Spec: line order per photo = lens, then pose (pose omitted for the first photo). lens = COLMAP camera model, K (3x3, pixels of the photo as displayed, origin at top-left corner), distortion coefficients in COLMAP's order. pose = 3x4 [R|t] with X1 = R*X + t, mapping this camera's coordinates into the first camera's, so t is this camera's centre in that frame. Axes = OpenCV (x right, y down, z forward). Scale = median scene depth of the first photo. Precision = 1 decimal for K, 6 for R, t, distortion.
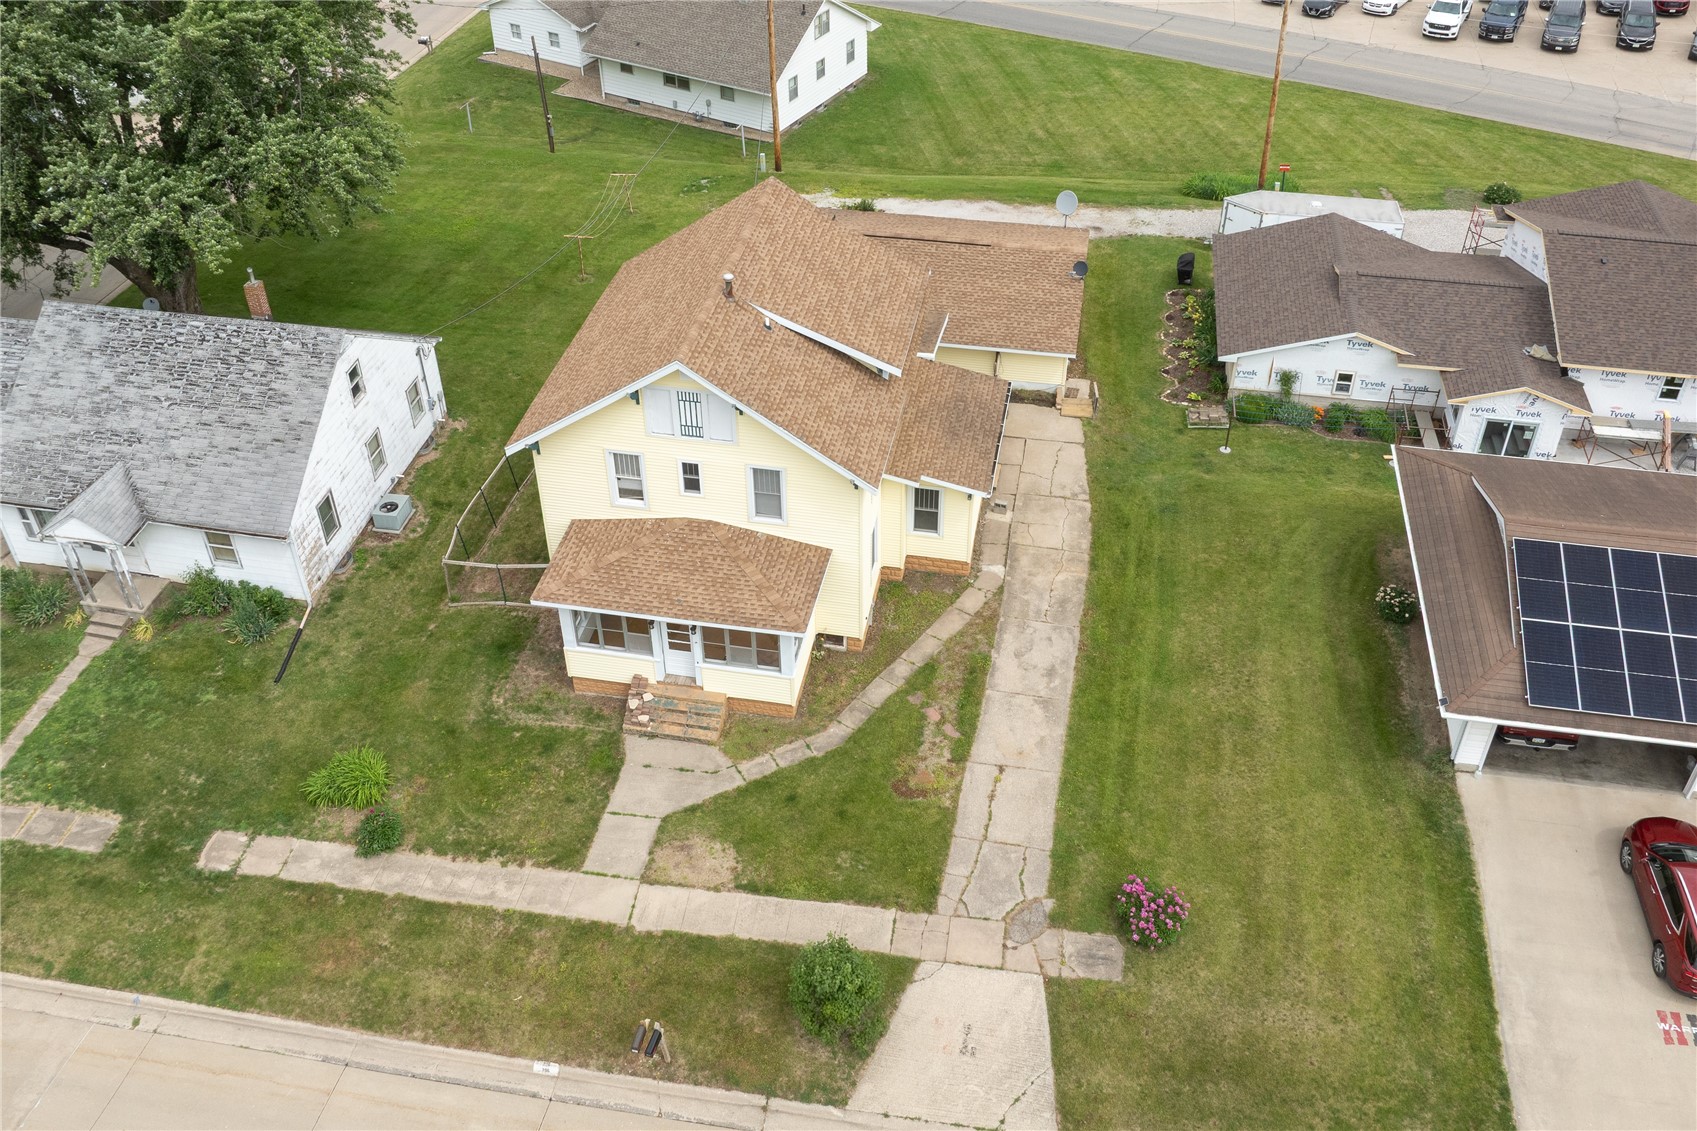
lens RADIAL K [[1406.0, 0, 844.9], [0, 1406.0, 619.8], [0, 0, 1]] dist [-0.052402, 0.000587]
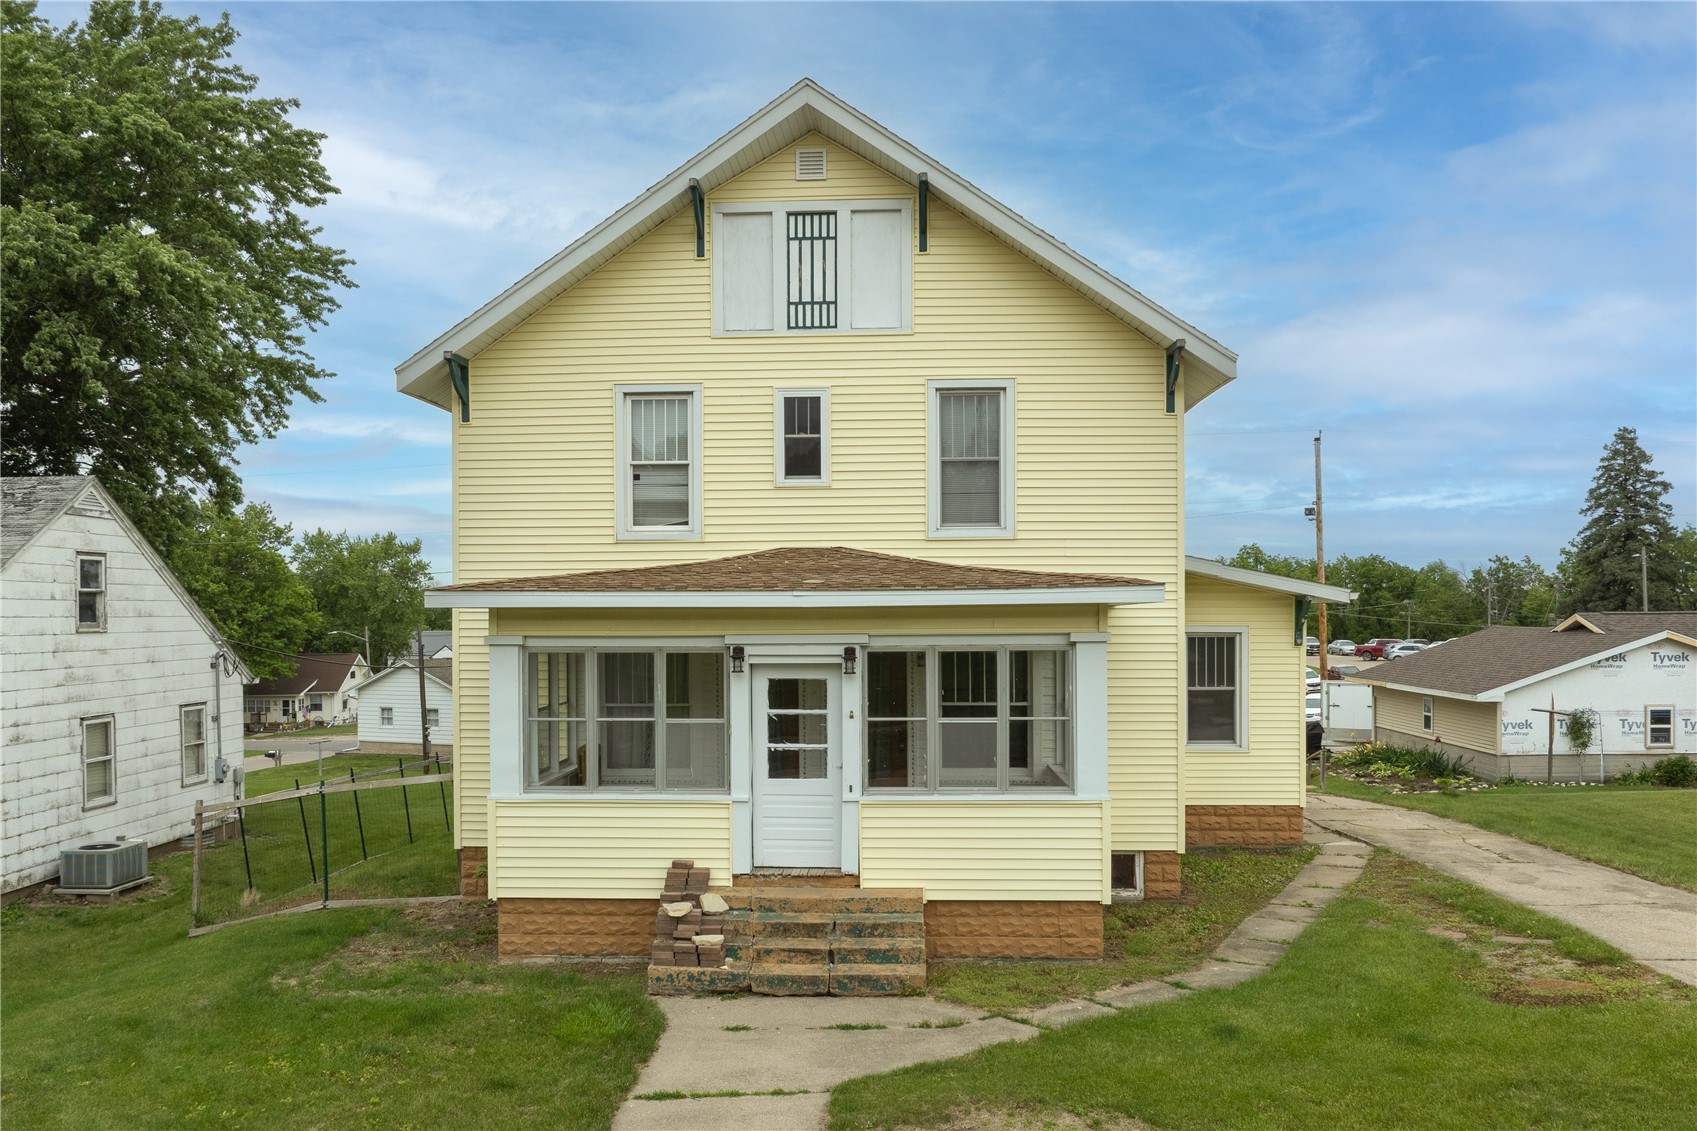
lens RADIAL K [[1406.0, 0, 844.9], [0, 1406.0, 619.8], [0, 0, 1]] dist [-0.052402, 0.000587]
pose [[0.991877, -0.013760, 0.126454, -0.152916], [0.090867, 0.772314, -0.628709, 0.232487], [-0.089011, 0.635092, 0.767291, 0.675847]]
